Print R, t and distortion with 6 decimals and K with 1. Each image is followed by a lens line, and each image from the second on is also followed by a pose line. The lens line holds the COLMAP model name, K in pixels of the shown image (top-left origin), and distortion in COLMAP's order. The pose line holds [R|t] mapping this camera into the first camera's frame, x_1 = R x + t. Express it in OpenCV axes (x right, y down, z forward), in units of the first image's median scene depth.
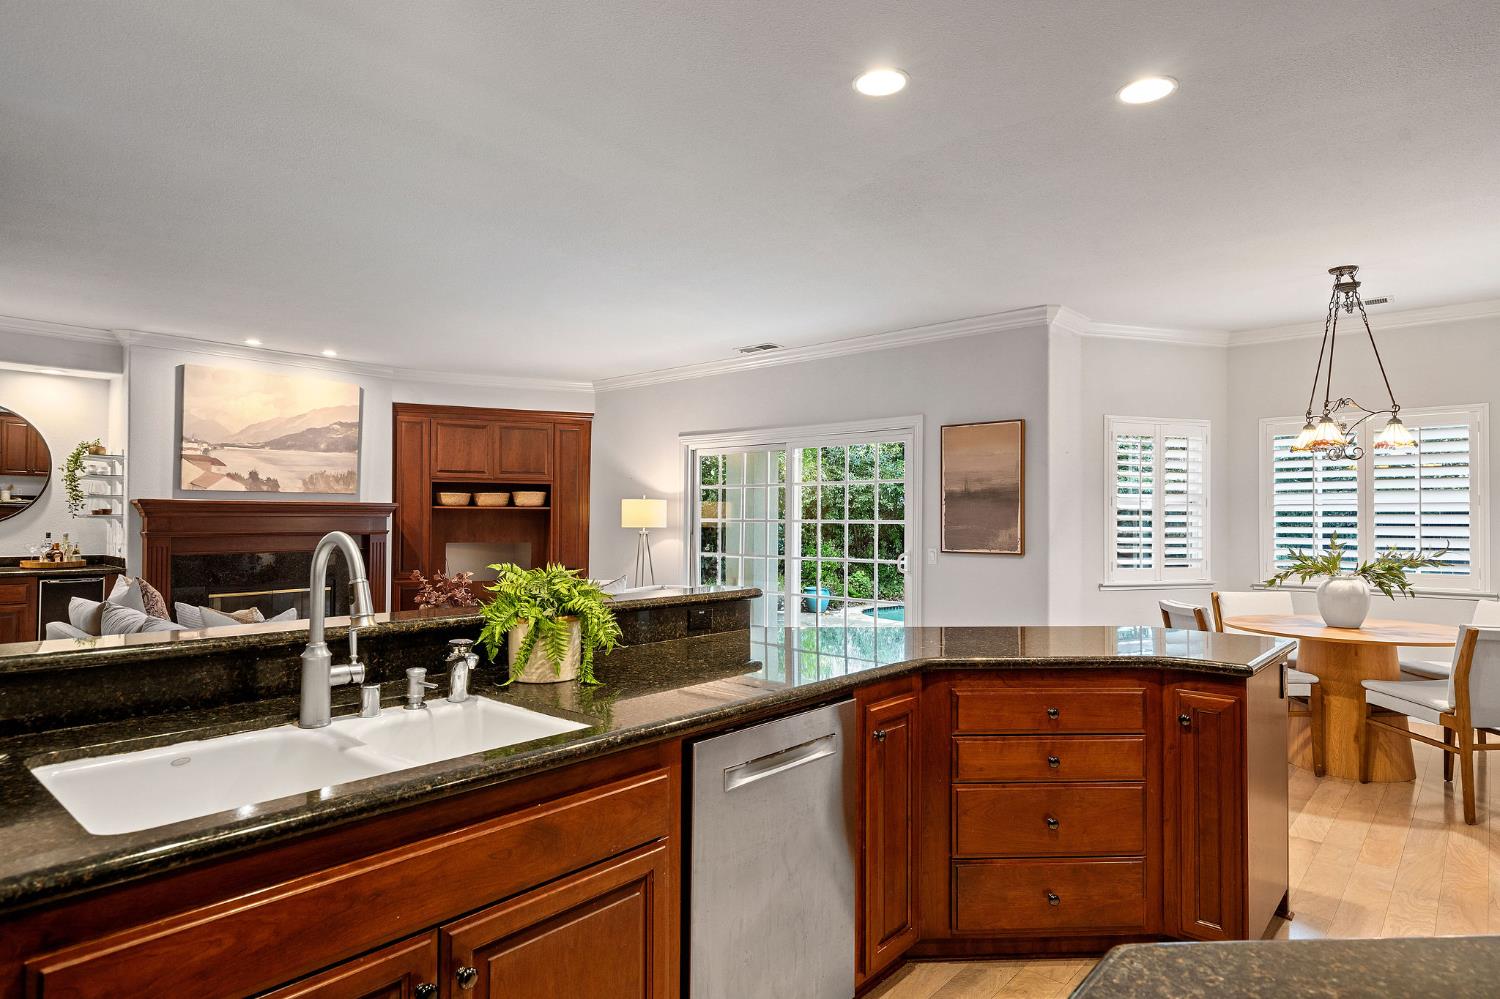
lens RADIAL K [[829.2, 0, 752.4], [0, 829.2, 508.7], [0, 0, 1]] dist [0.004238, 0.001249]
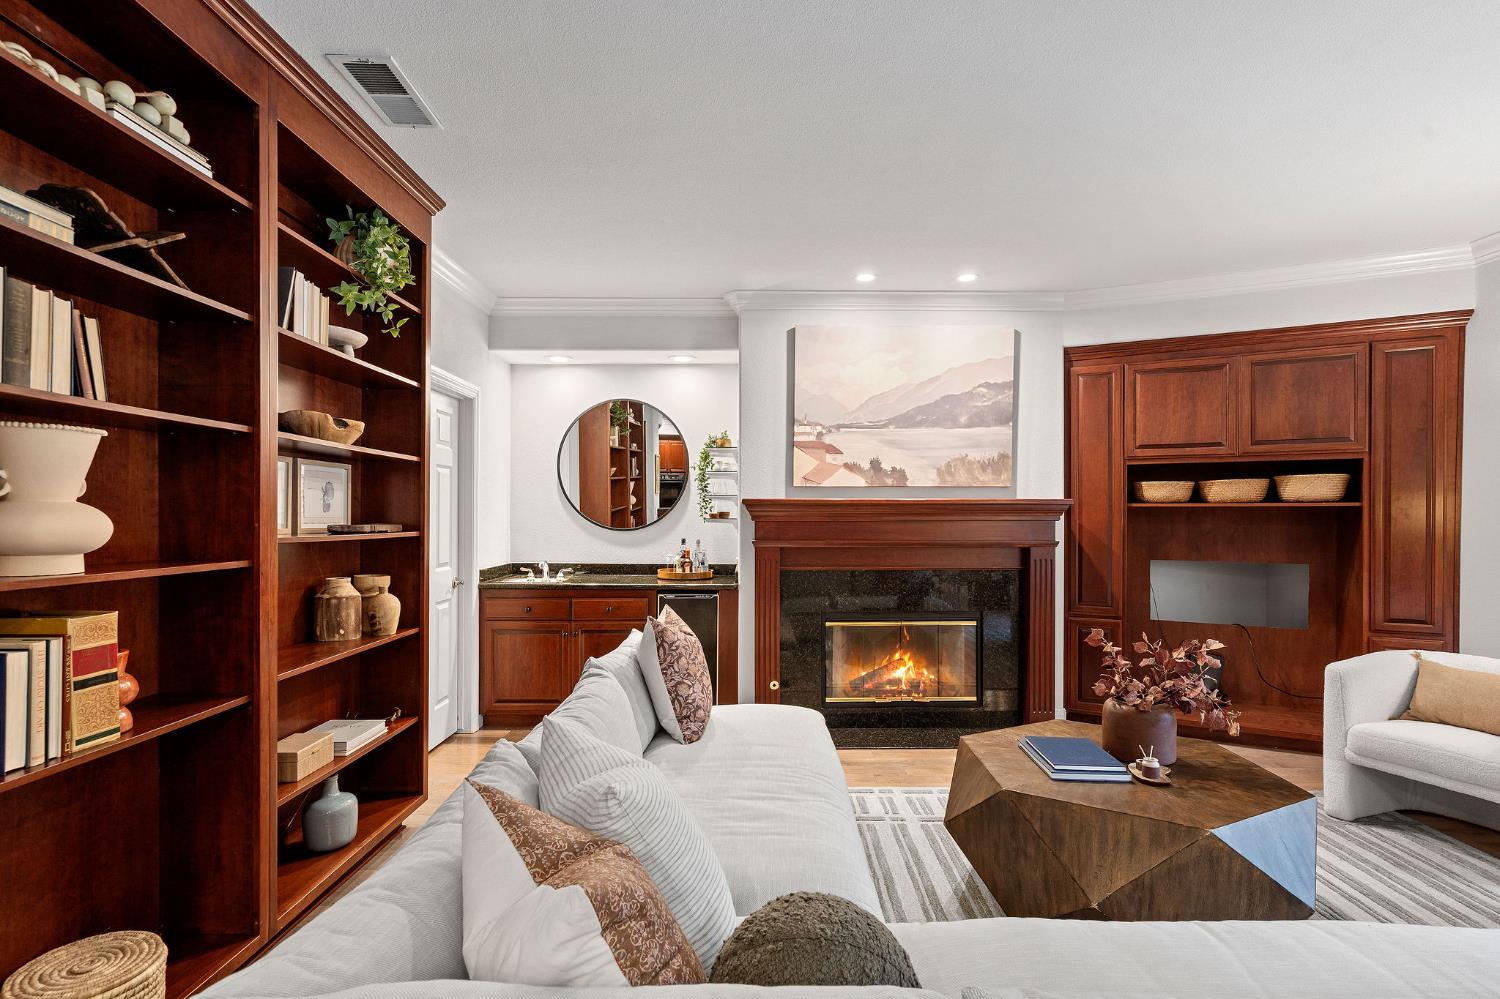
lens RADIAL K [[724.7, 0, 754.0], [0, 724.7, 515.6], [0, 0, 1]] dist [0.003133, 0.001197]
pose [[0.665467, -0.003628, -0.746418, -0.207598], [0.009896, 0.999943, 0.003962, 0.001670], [0.746361, -0.010023, 0.665466, 0.534211]]
